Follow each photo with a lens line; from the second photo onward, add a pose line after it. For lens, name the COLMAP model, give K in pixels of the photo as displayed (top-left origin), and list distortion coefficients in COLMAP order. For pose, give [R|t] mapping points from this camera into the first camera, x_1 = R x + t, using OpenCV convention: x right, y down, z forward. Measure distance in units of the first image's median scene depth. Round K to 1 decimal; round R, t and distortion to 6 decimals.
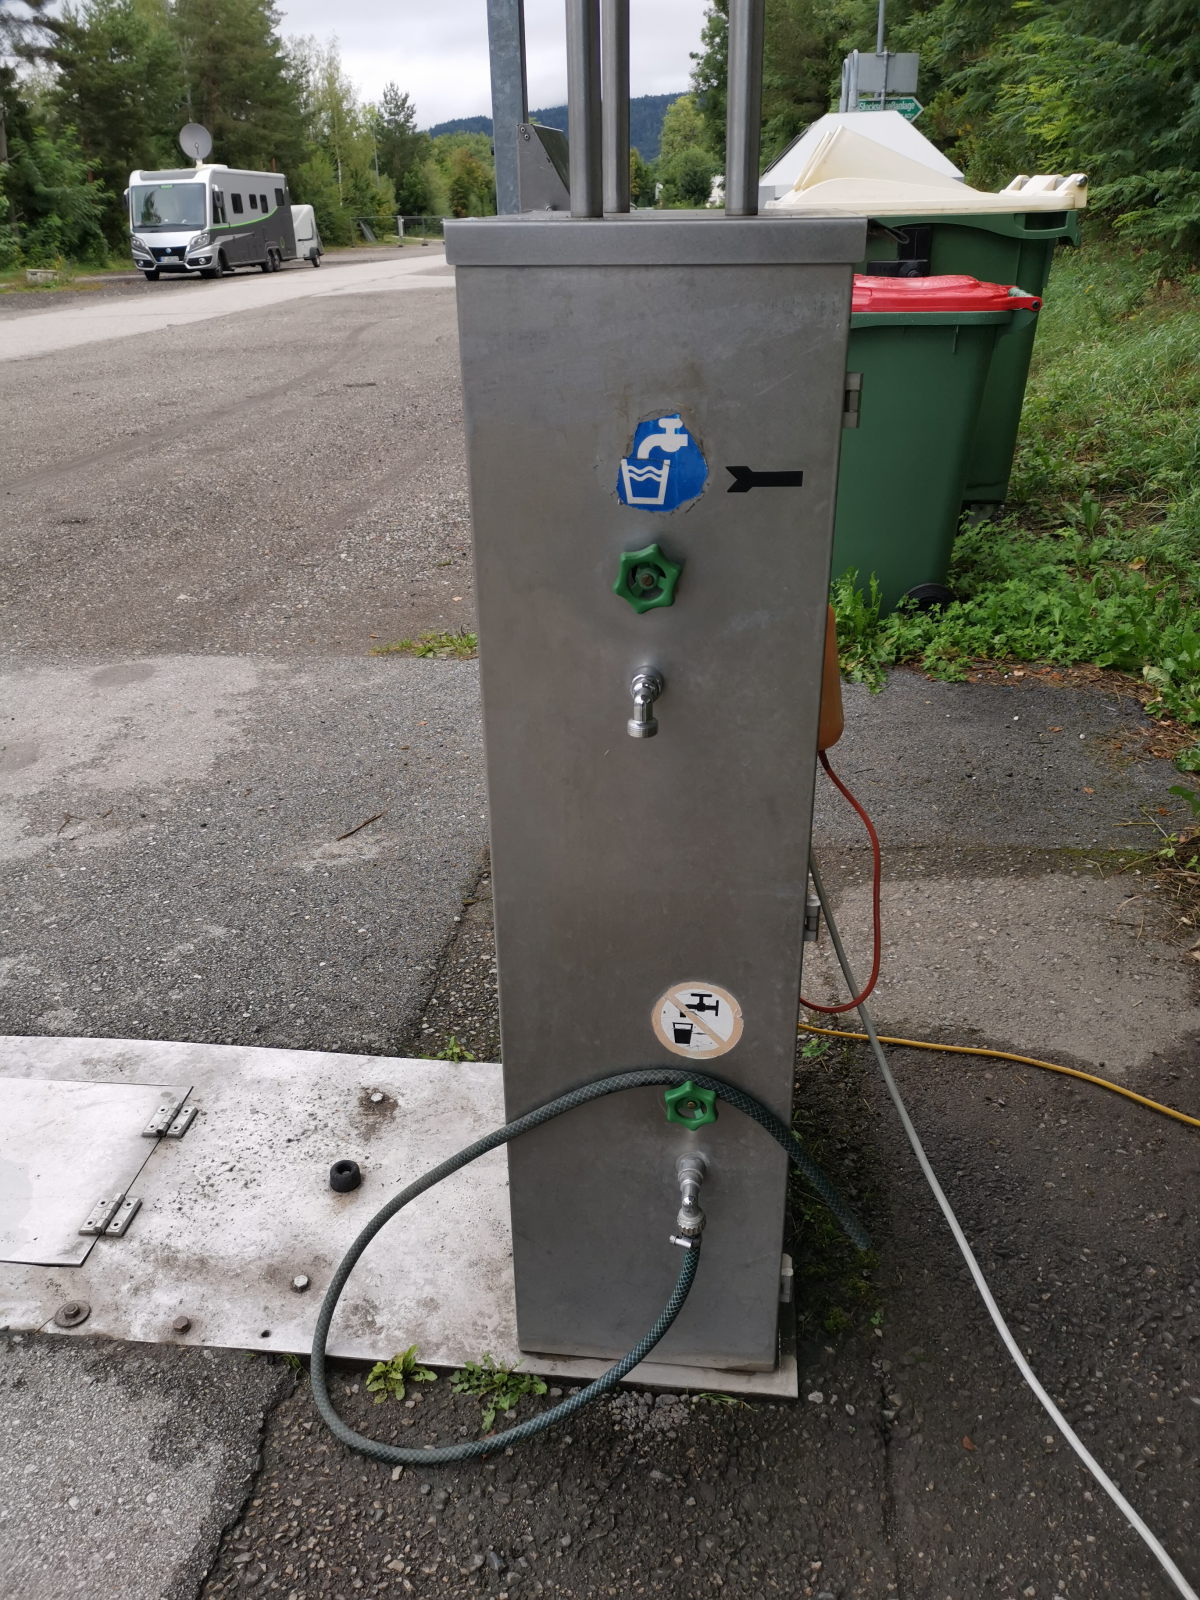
lens RADIAL K [[1203.7, 0, 600.0], [0, 1203.7, 800.0], [0, 0, 1]] dist [0.007093, -0.040534]
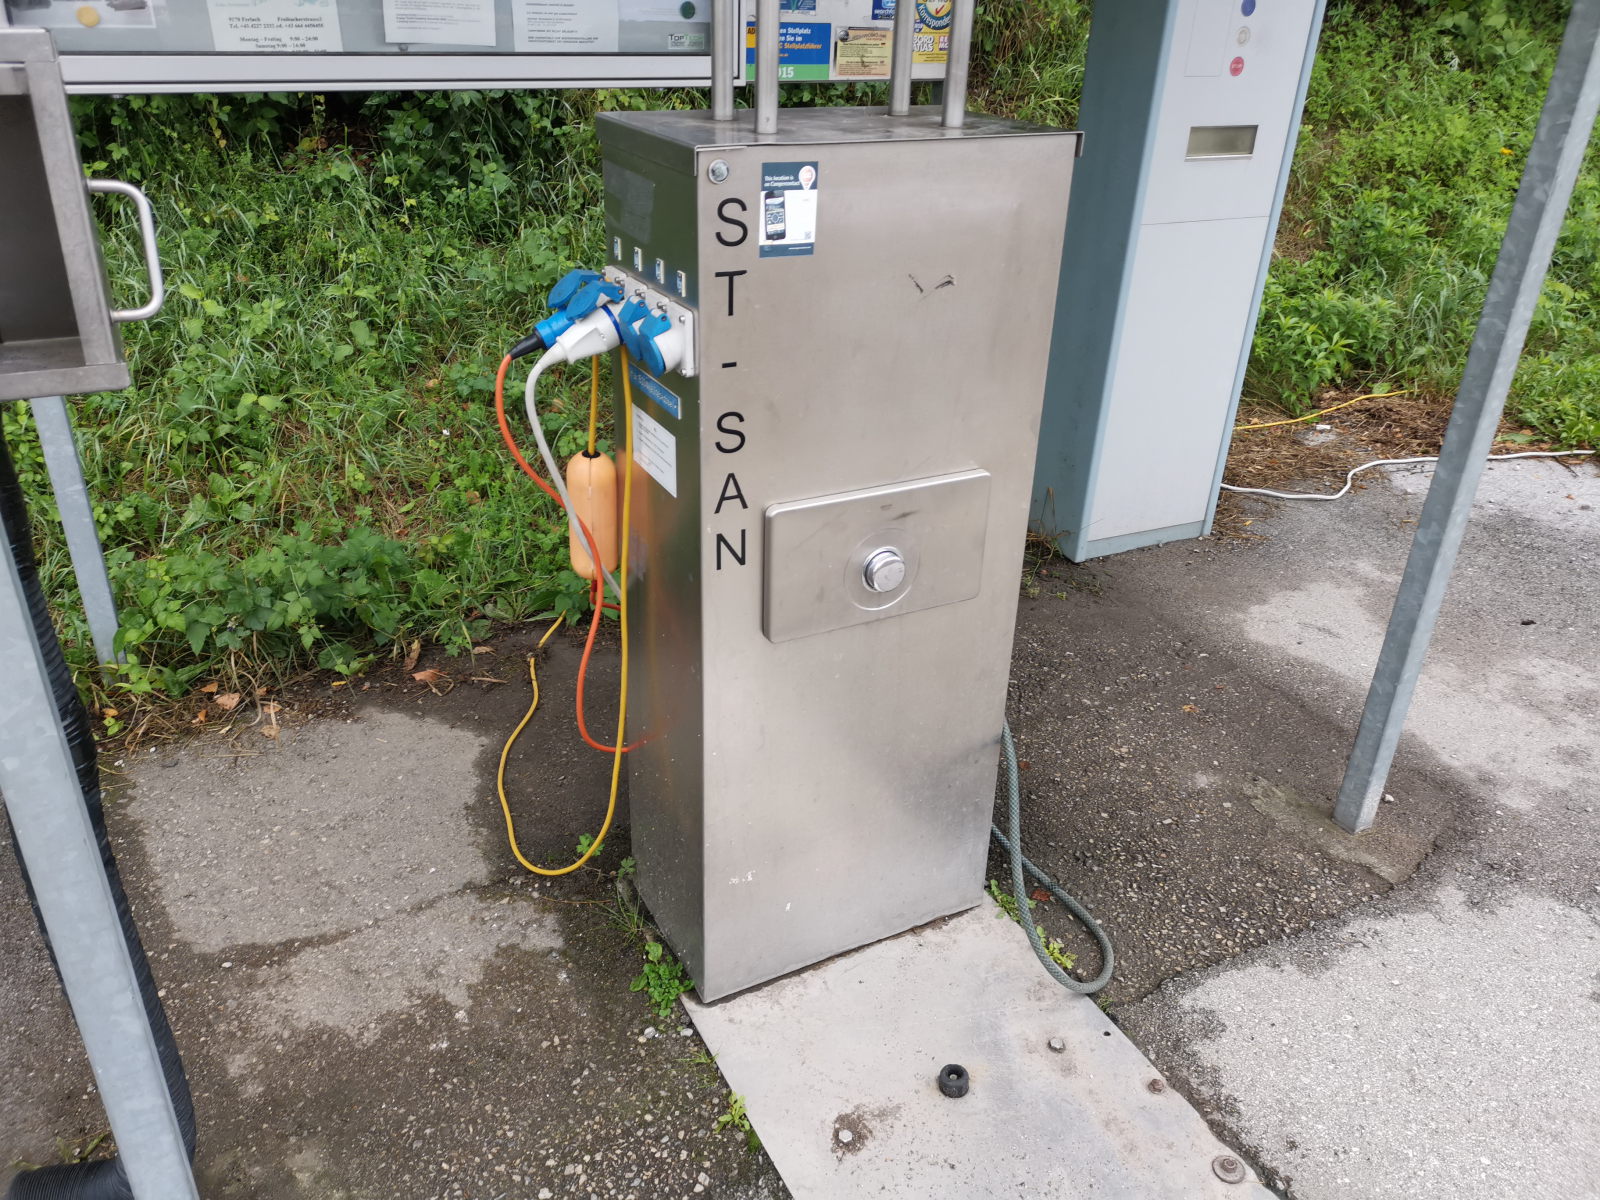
lens RADIAL K [[1203.7, 0, 800.0], [0, 1203.7, 600.0], [0, 0, 1]] dist [0.007093, -0.040534]
pose [[-0.555361, -0.389352, 0.734833, -0.833224], [0.345025, 0.696111, 0.629593, -0.741431], [-0.756659, 0.603187, -0.252257, 1.281226]]
